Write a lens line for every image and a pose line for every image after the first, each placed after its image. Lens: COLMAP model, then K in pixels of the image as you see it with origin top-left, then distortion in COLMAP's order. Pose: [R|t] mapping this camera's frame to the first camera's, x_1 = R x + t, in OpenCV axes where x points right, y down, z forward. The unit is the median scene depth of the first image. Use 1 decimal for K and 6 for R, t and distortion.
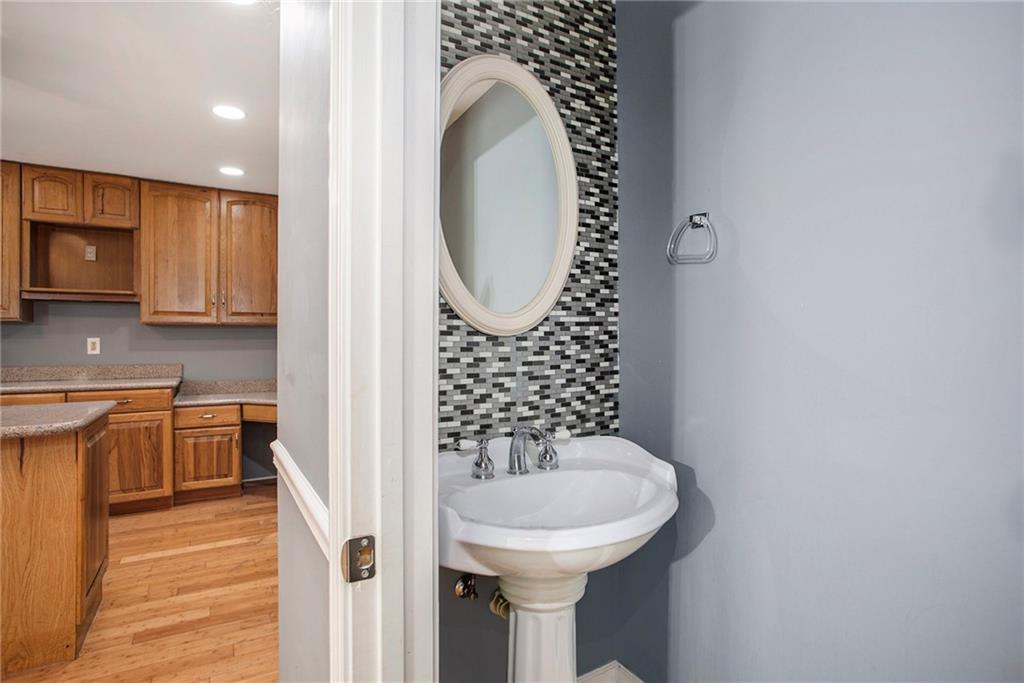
lens RADIAL K [[493.9, 0, 509.2], [0, 493.9, 344.8], [0, 0, 1]] dist [-0.002993, -0.000377]
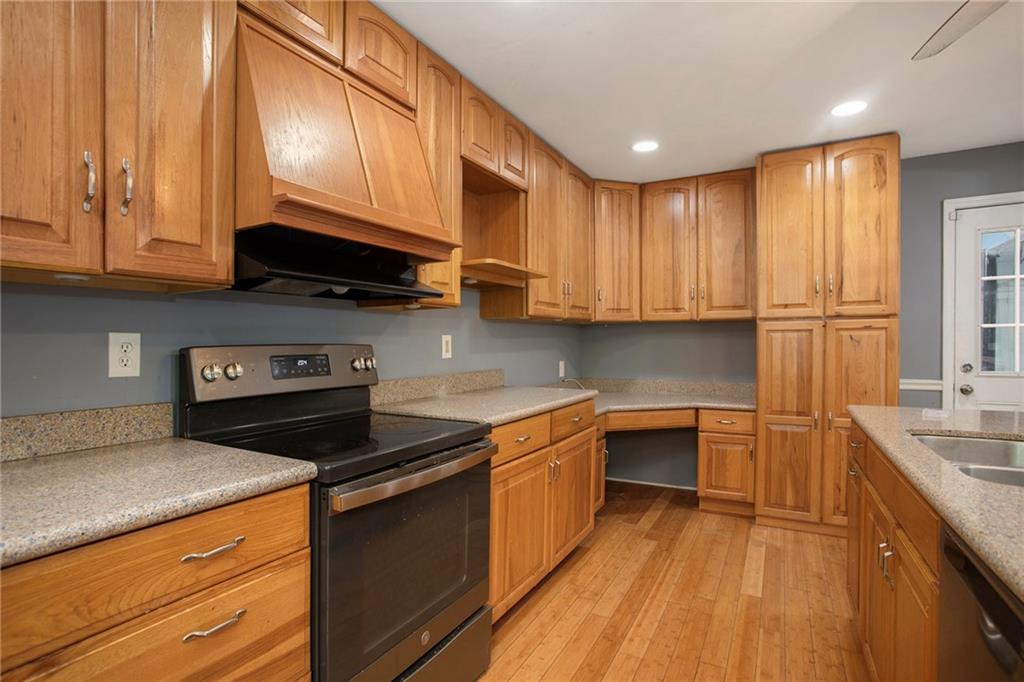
lens RADIAL K [[493.9, 0, 511.8], [0, 493.9, 340.7], [0, 0, 1]] dist [-0.002993, -0.000377]
pose [[0.833352, 0.000675, 0.552743, -1.297518], [0.002339, 0.999986, -0.004747, -0.002822], [-0.552738, 0.005249, 0.833338, 0.408889]]
